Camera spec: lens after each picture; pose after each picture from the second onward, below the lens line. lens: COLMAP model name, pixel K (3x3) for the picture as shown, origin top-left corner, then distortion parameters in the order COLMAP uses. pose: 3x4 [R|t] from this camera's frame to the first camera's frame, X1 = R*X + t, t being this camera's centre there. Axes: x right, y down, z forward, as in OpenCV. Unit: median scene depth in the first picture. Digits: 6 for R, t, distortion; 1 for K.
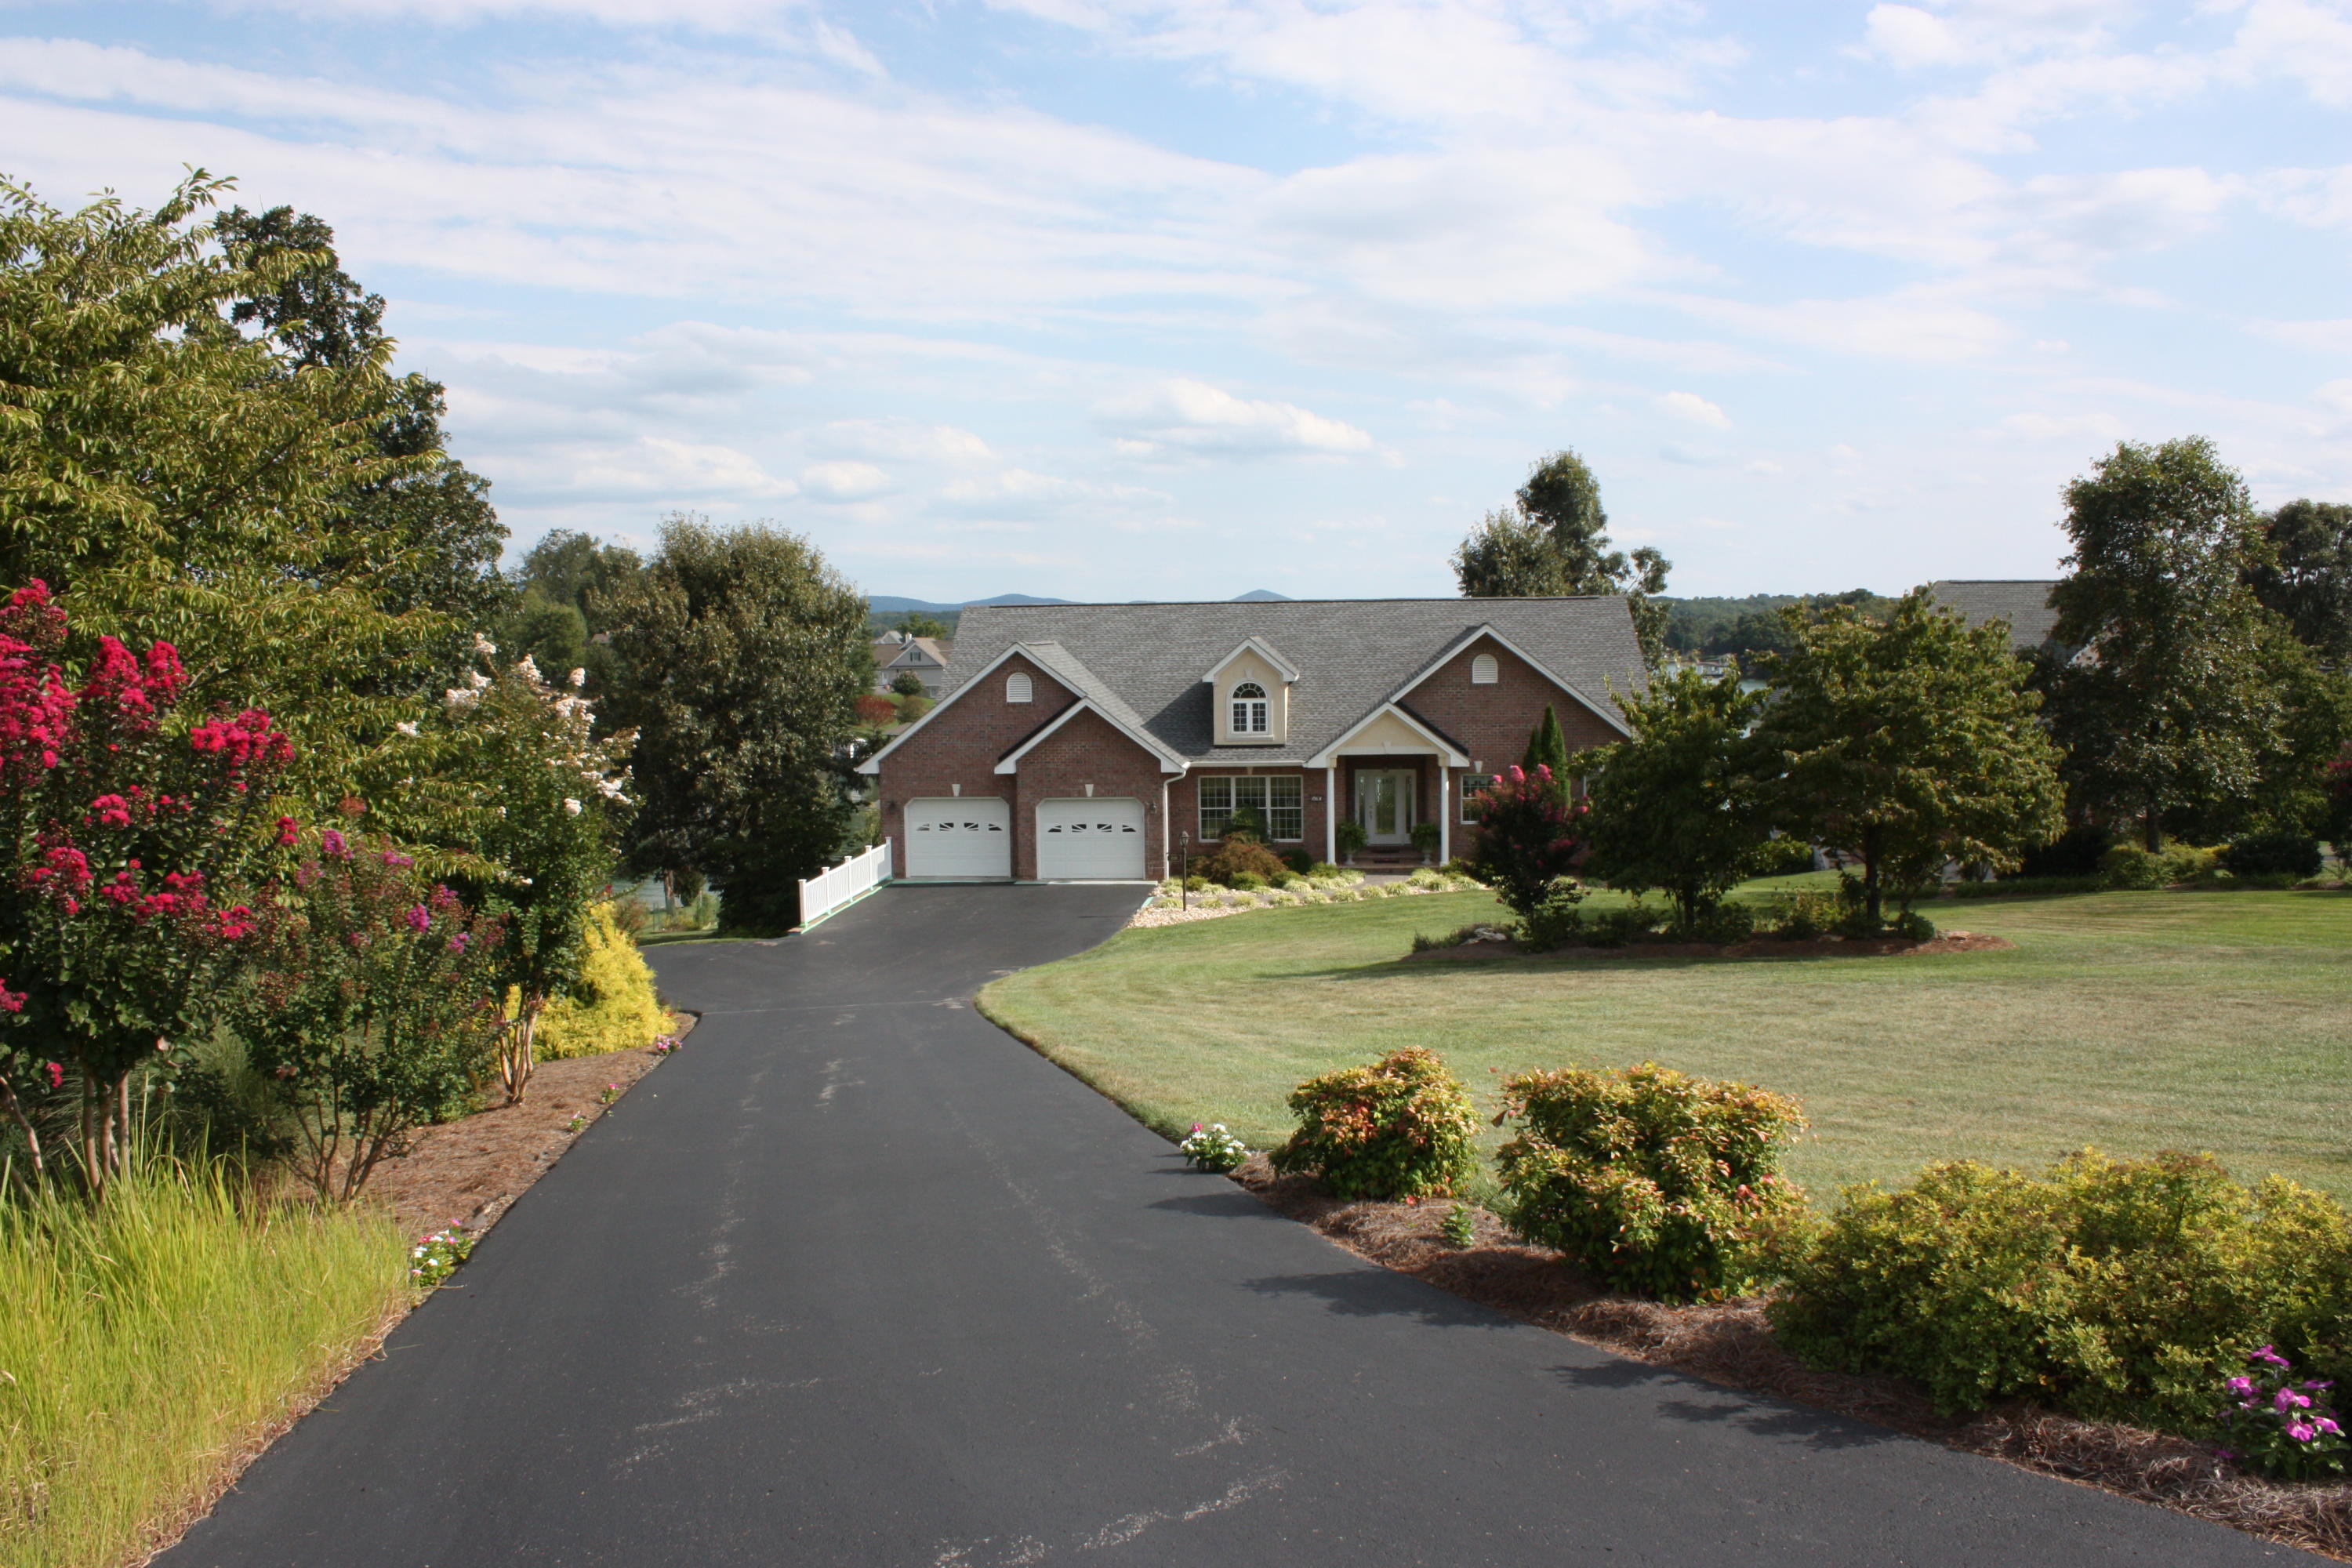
lens RADIAL K [[1807.2, 0, 1166.6], [0, 1807.2, 739.3], [0, 0, 1]] dist [0.042761, -0.001474]
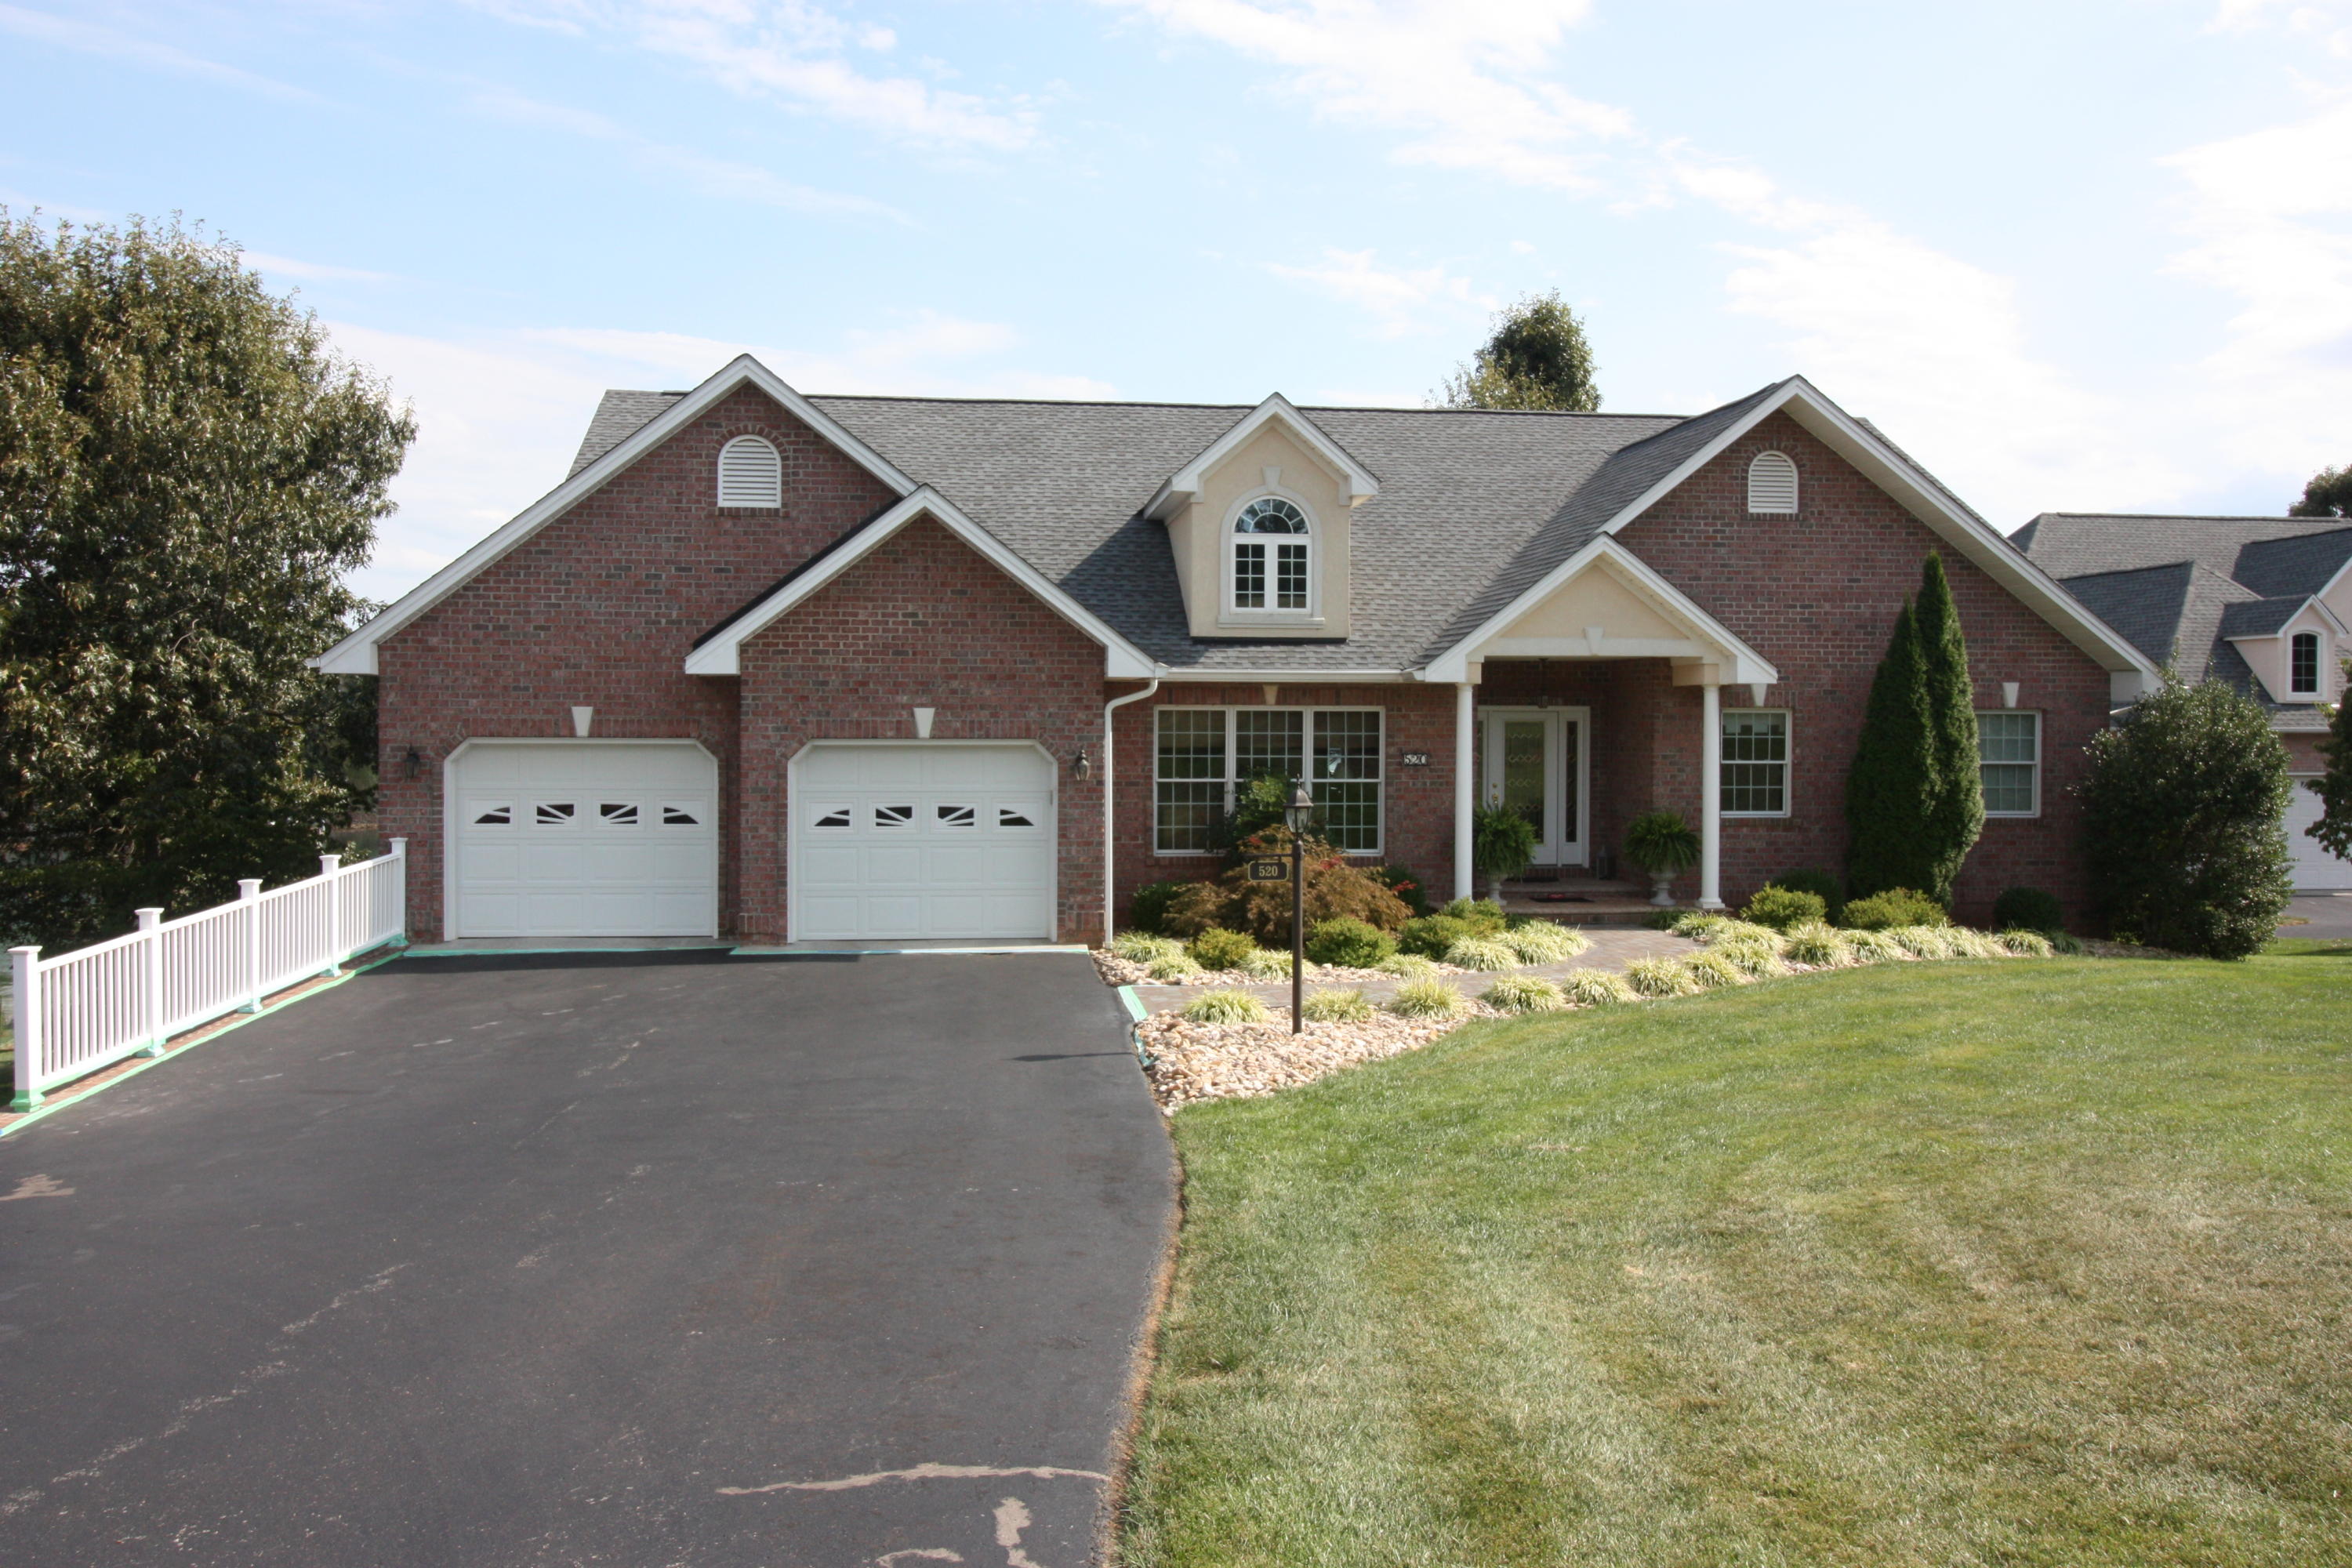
lens RADIAL K [[1807.2, 0, 1166.6], [0, 1807.2, 739.3], [0, 0, 1]] dist [0.042761, -0.001474]
pose [[0.981264, 0.015123, 0.192073, -0.066423], [-0.007977, 0.999249, -0.037924, 0.046476], [-0.192502, 0.035682, 0.980648, 0.580631]]
